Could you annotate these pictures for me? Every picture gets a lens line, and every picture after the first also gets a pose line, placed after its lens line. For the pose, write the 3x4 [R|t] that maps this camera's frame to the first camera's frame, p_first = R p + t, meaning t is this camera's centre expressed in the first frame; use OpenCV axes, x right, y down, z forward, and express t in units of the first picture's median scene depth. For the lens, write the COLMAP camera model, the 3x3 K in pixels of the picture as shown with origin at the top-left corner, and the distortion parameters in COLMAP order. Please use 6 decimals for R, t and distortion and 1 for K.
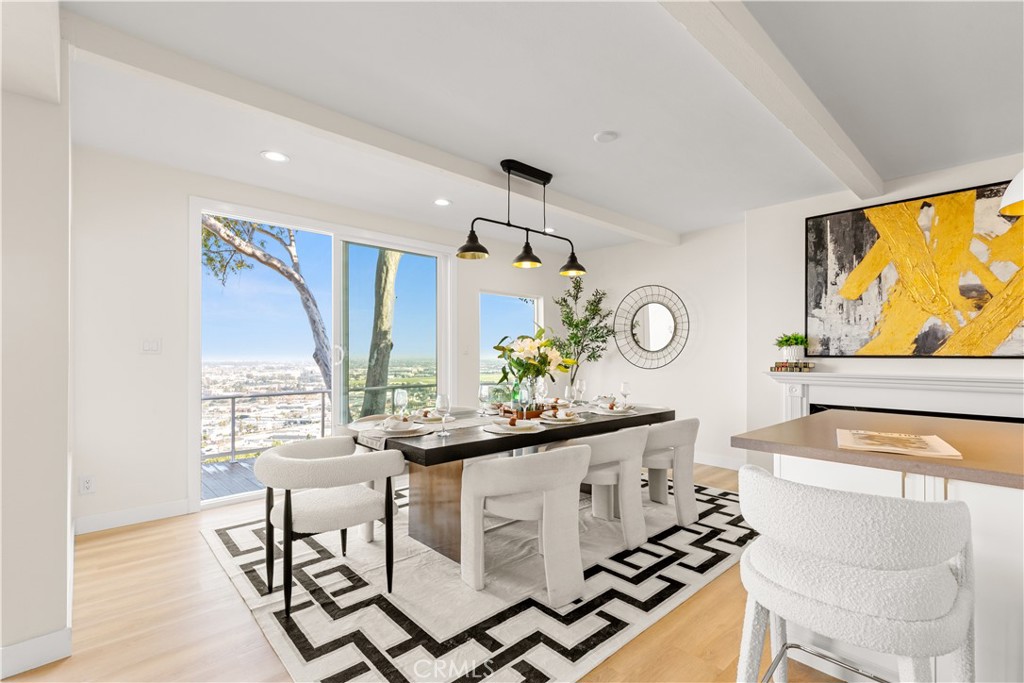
lens RADIAL K [[465.0, 0, 513.2], [0, 465.0, 347.7], [0, 0, 1]] dist [0.000189, 0.000225]
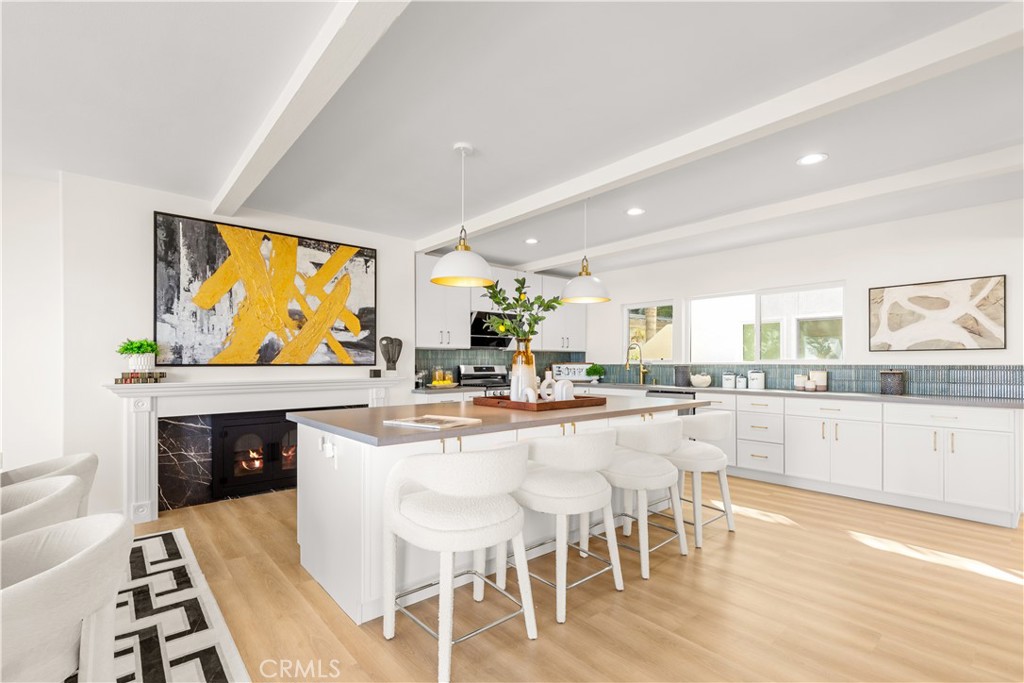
lens RADIAL K [[465.0, 0, 532.3], [0, 465.0, 359.6], [0, 0, 1]] dist [0.000189, 0.000225]
pose [[0.002385, 0.005069, 0.999984, -0.279157], [-0.012000, 0.999915, -0.005040, 0.003183], [-0.999925, -0.011987, 0.002446, 0.281529]]
